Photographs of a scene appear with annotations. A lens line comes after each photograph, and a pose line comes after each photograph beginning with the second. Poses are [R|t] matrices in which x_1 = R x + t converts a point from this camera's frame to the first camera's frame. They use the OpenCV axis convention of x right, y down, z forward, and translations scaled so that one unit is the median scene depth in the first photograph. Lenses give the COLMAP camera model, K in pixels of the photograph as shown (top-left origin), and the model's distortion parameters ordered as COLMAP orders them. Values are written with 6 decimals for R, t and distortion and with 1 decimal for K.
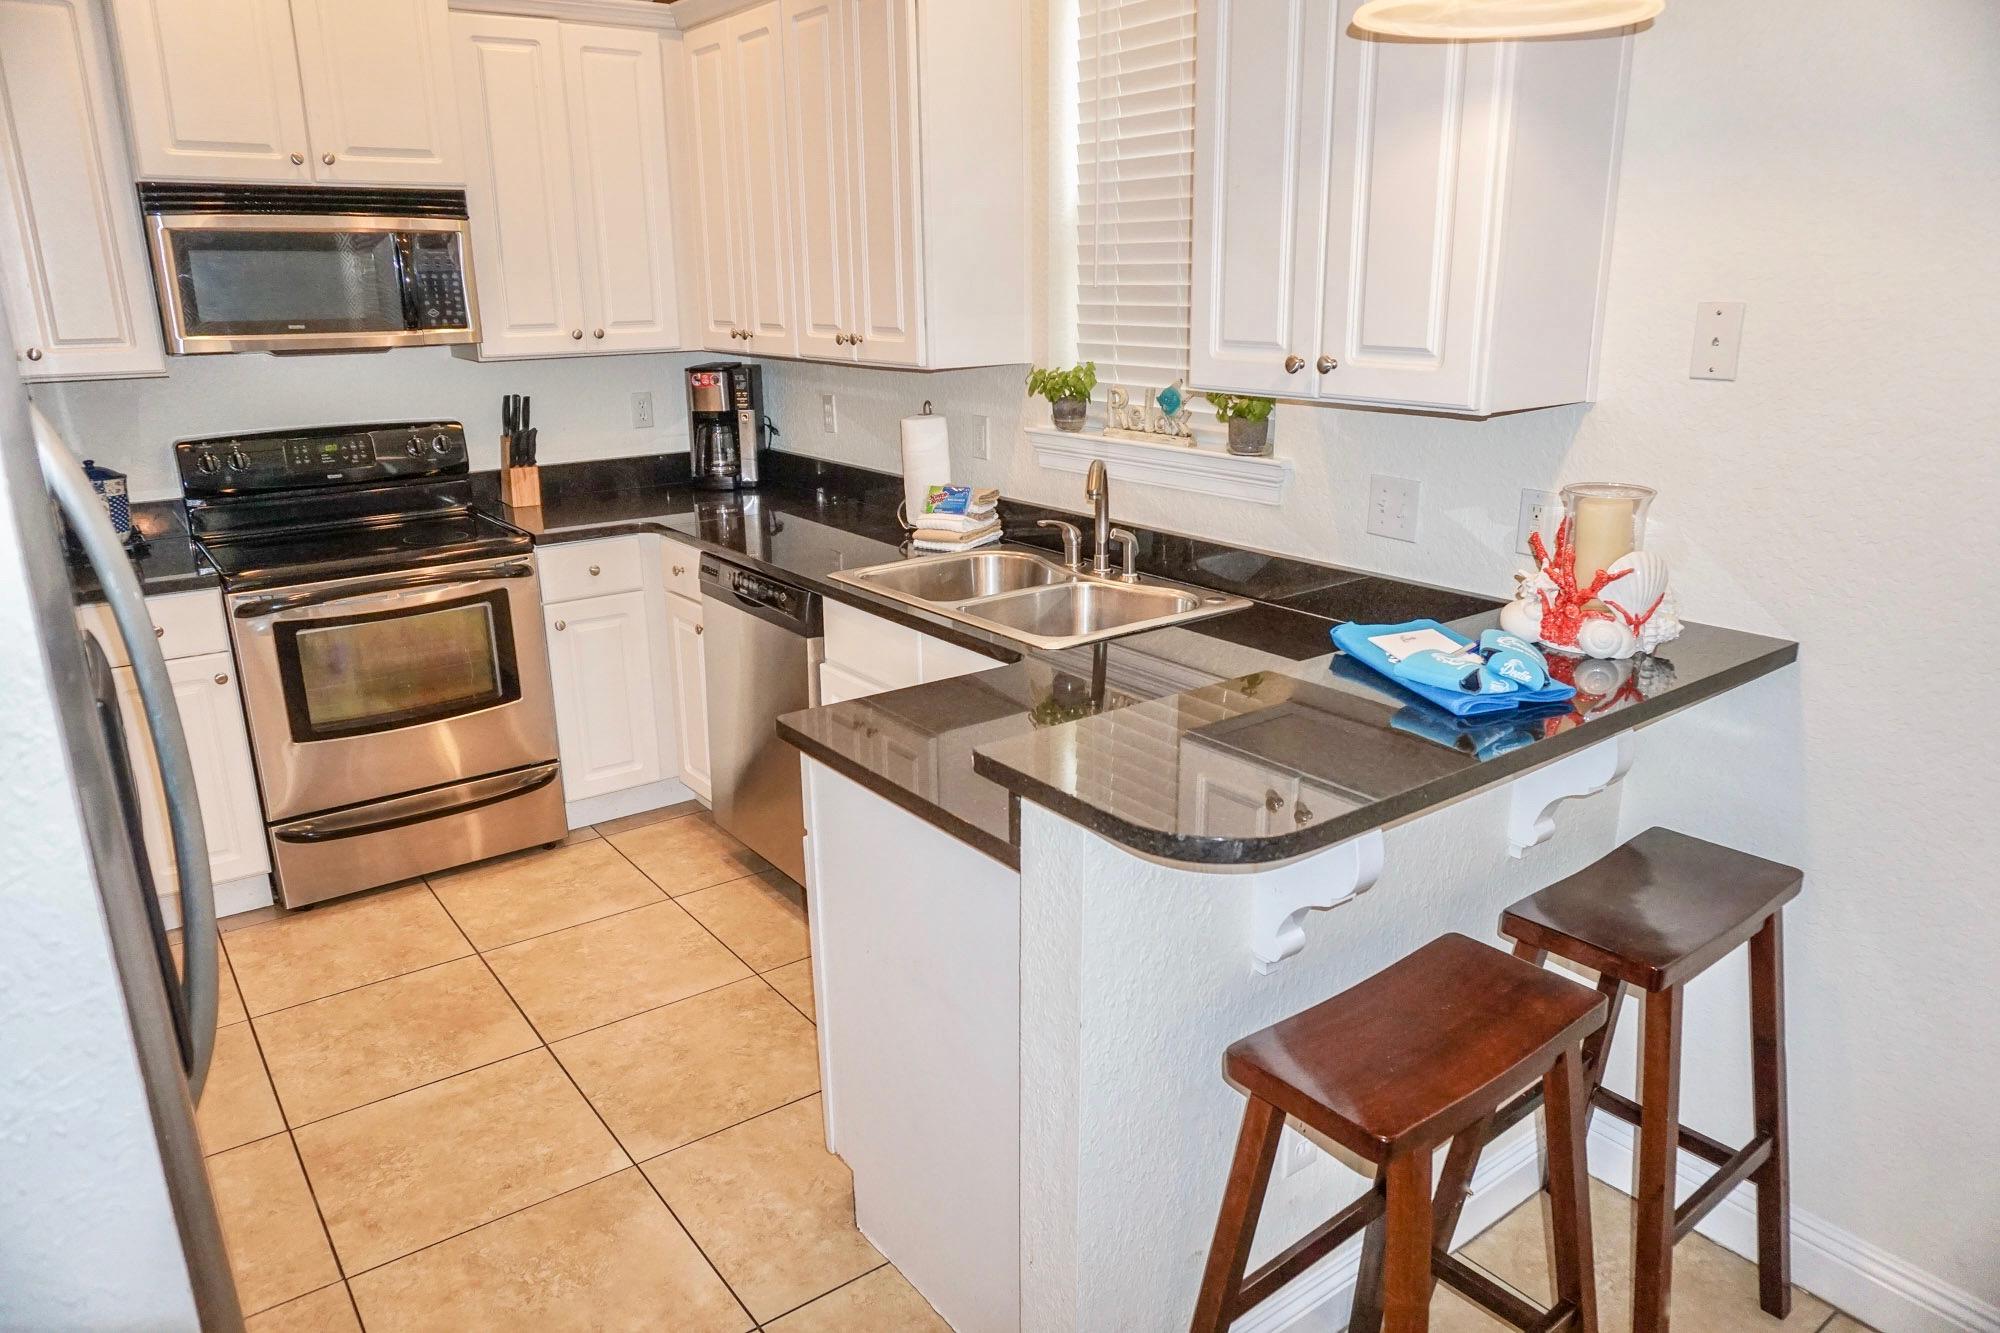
lens RADIAL K [[1348.6, 0, 999.4], [0, 1348.6, 677.0], [0, 0, 1]] dist [-0.030837, 0.018161]
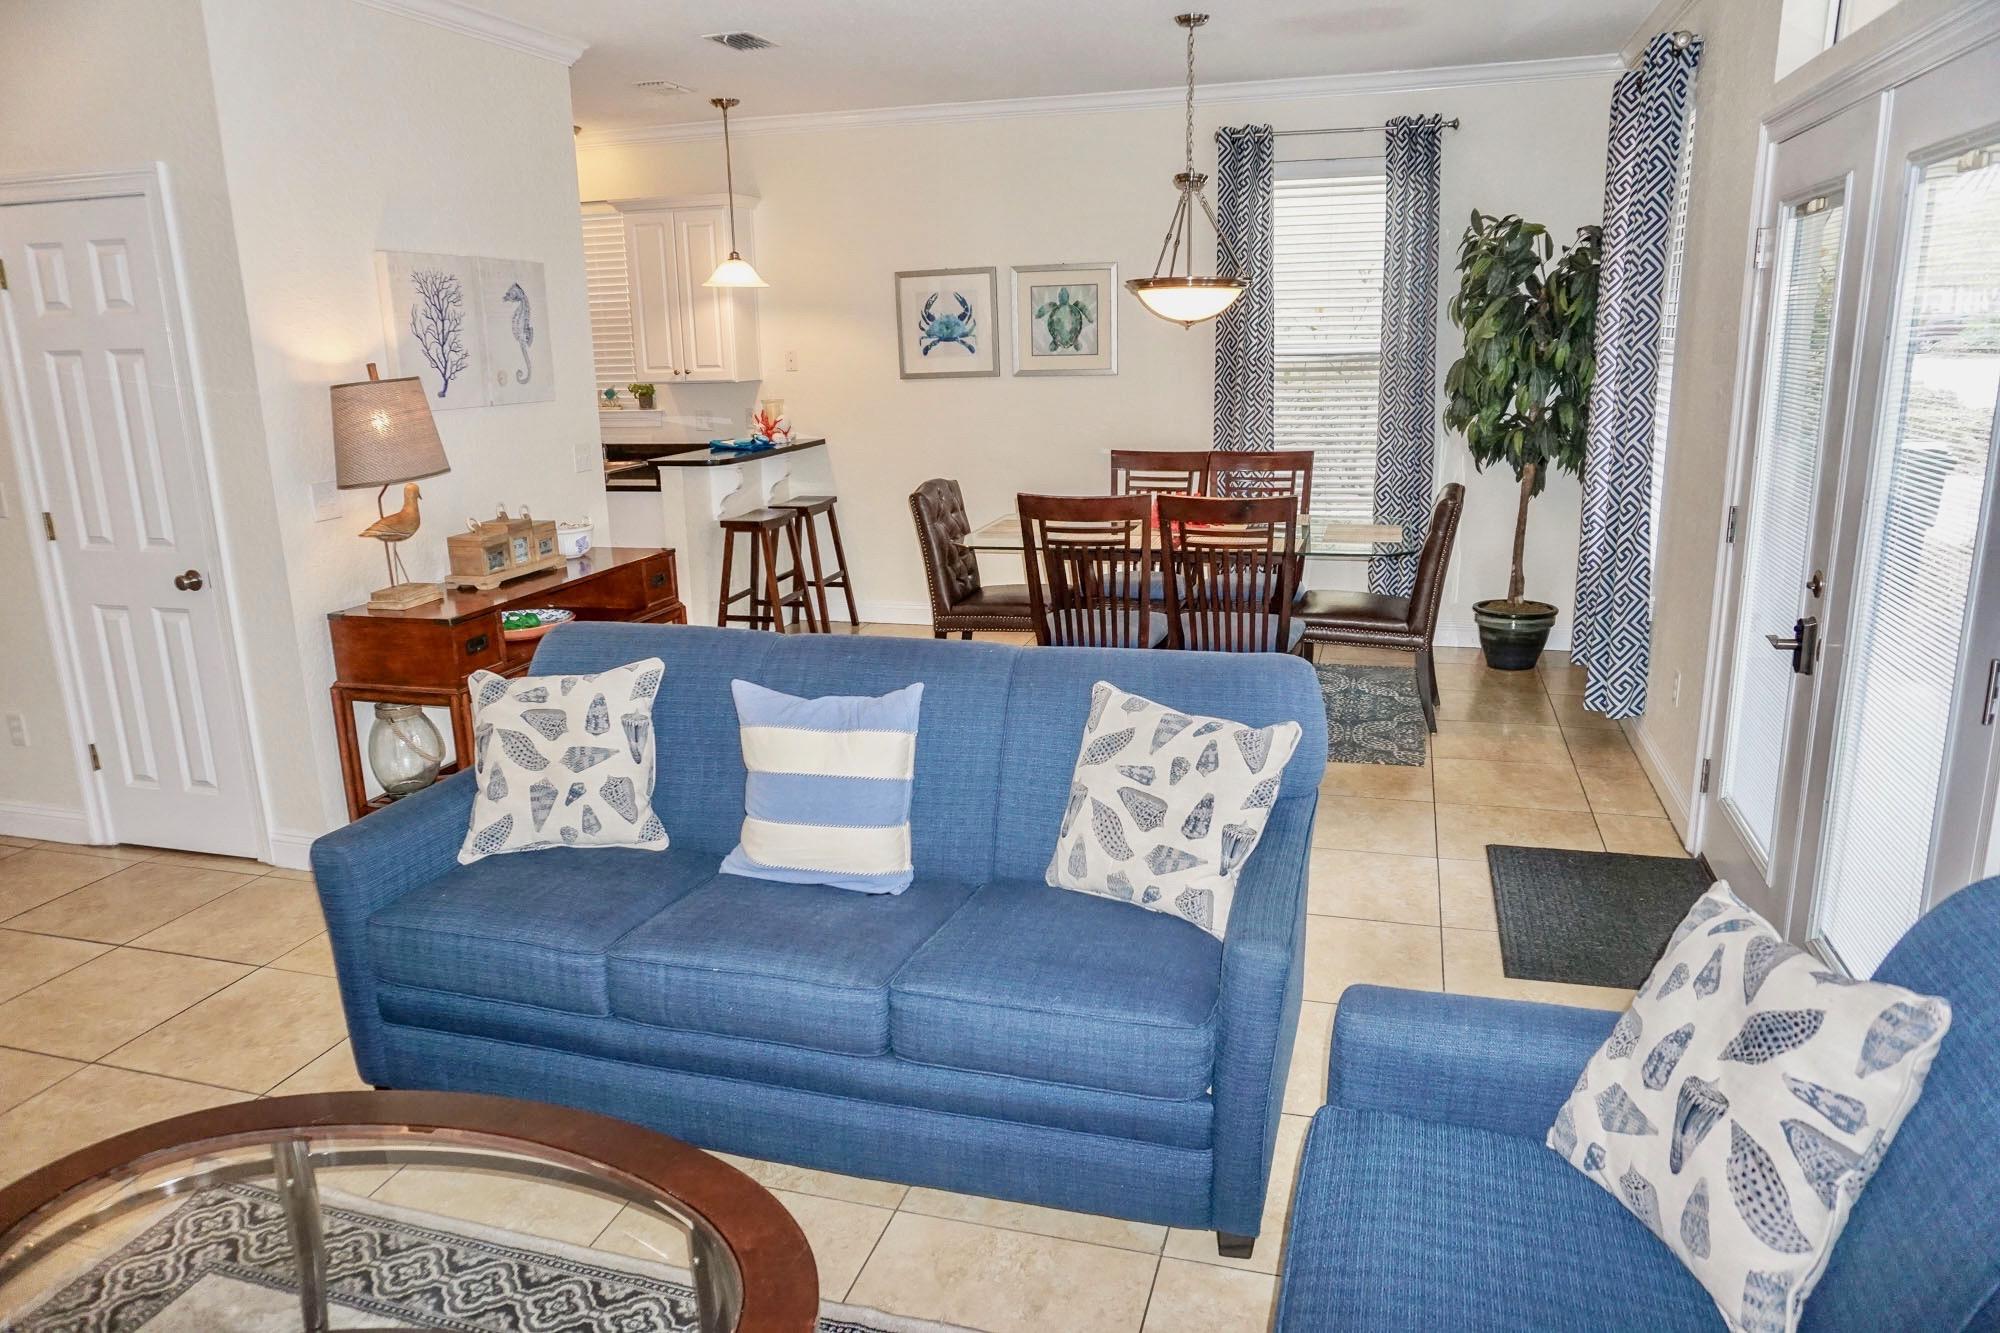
lens RADIAL K [[1348.6, 0, 1001.9], [0, 1348.6, 673.8], [0, 0, 1]] dist [-0.030837, 0.018161]
pose [[0.800165, -0.155162, 0.579362, -0.743169], [0.184969, 0.982714, 0.007722, 0.391995], [-0.570546, 0.100986, 0.815033, -1.315367]]
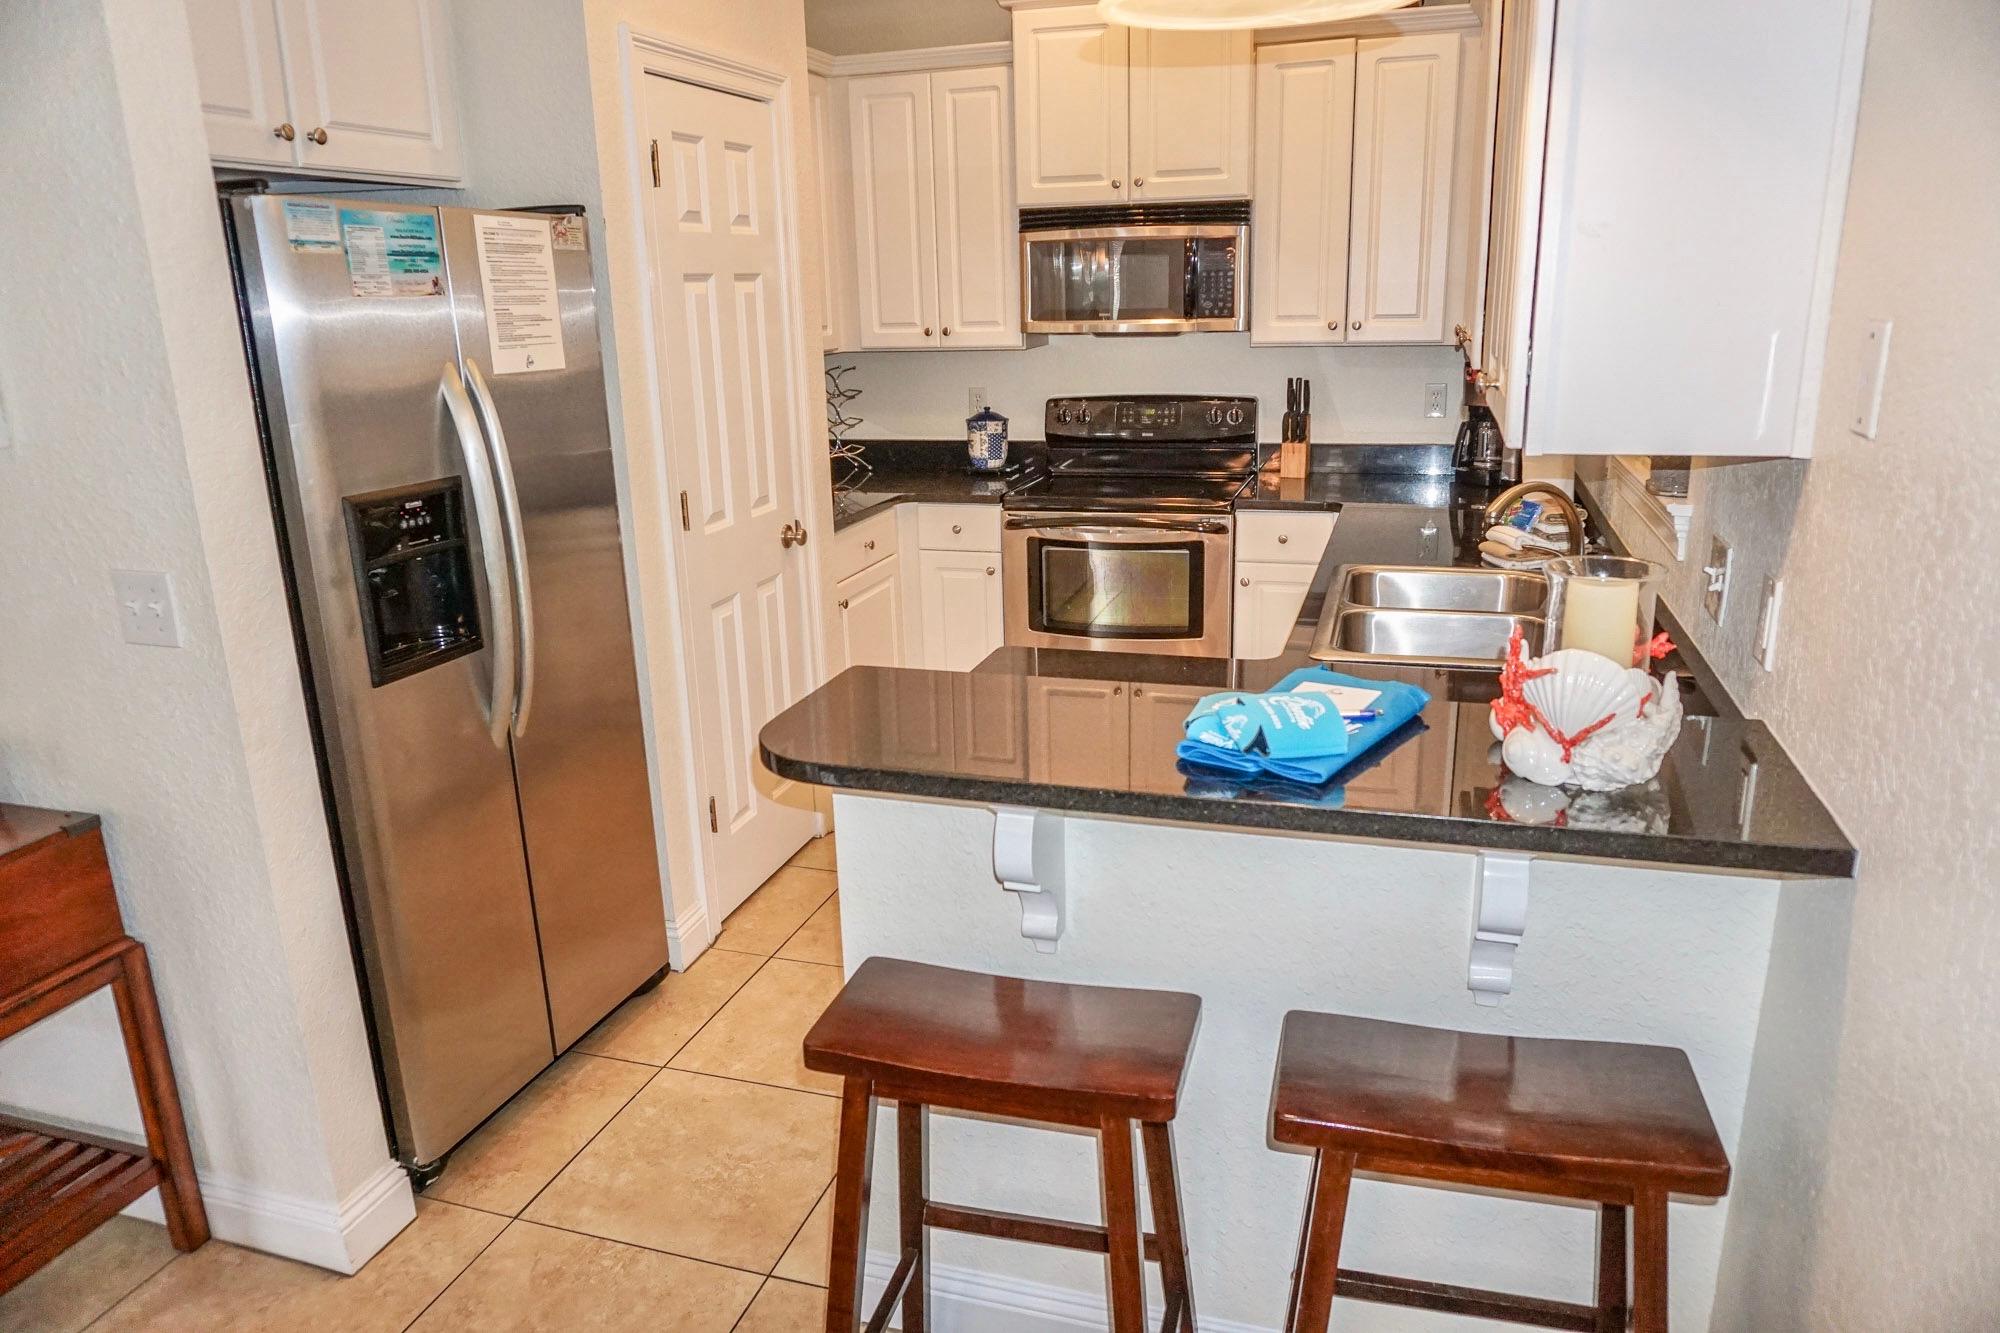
lens RADIAL K [[1348.6, 0, 998.4], [0, 1348.6, 669.6], [0, 0, 1]] dist [-0.030837, 0.018161]
pose [[0.586464, 0.218270, -0.780012, 0.474592], [-0.210124, 0.971036, 0.113739, -0.054238], [0.782246, 0.097195, 0.615341, 0.151690]]
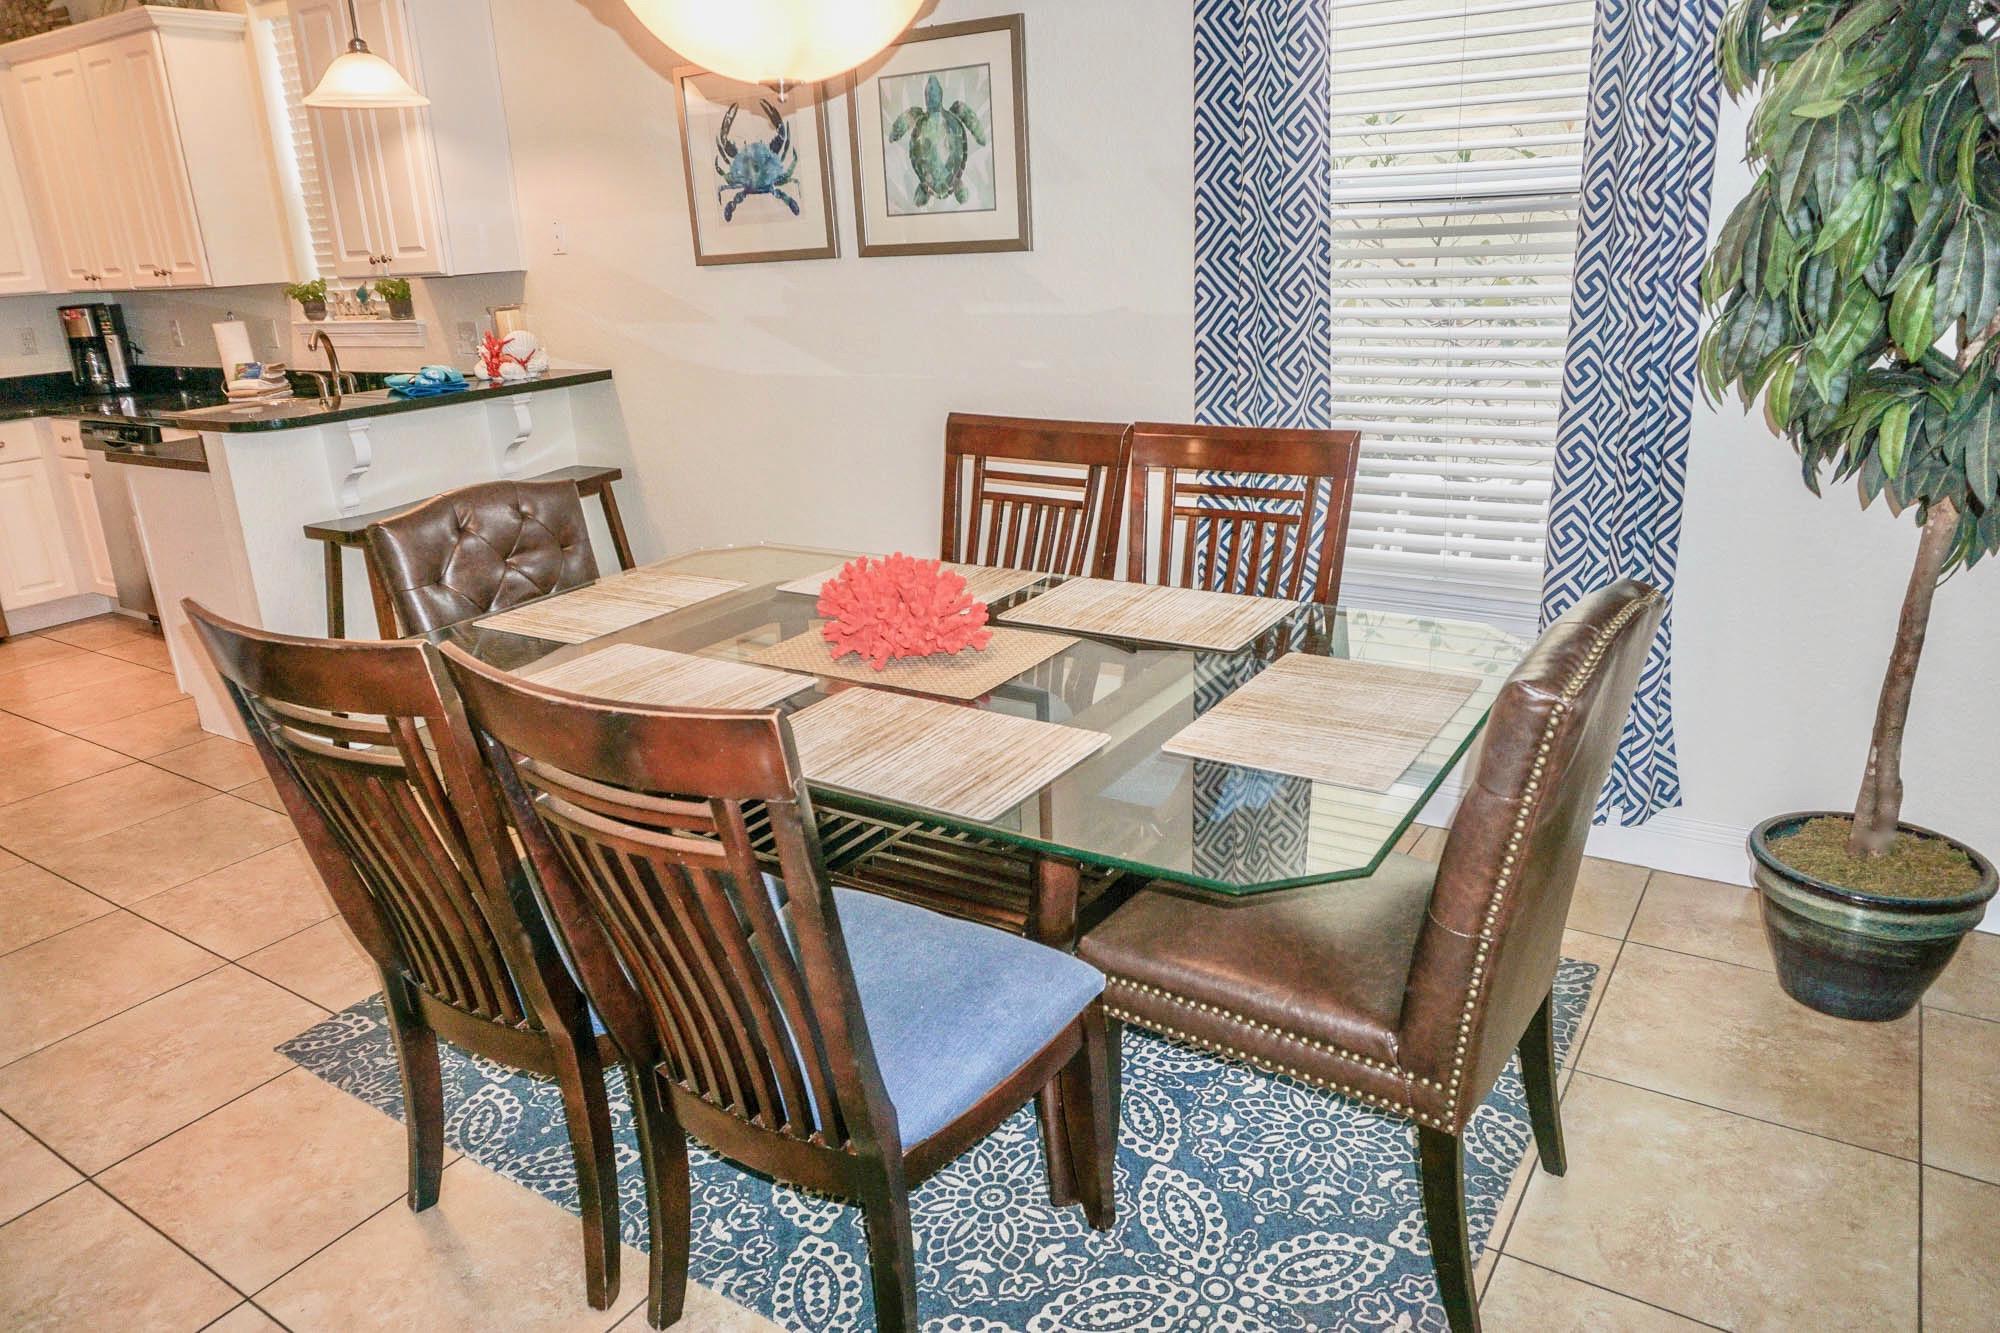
lens RADIAL K [[1348.6, 0, 996.6], [0, 1348.6, 678.7], [0, 0, 1]] dist [-0.030837, 0.018161]
pose [[0.939743, -0.140244, 0.311793, 0.243129], [0.131991, 0.990111, 0.047531, 0.263561], [-0.315376, -0.003513, 0.948960, -0.759975]]
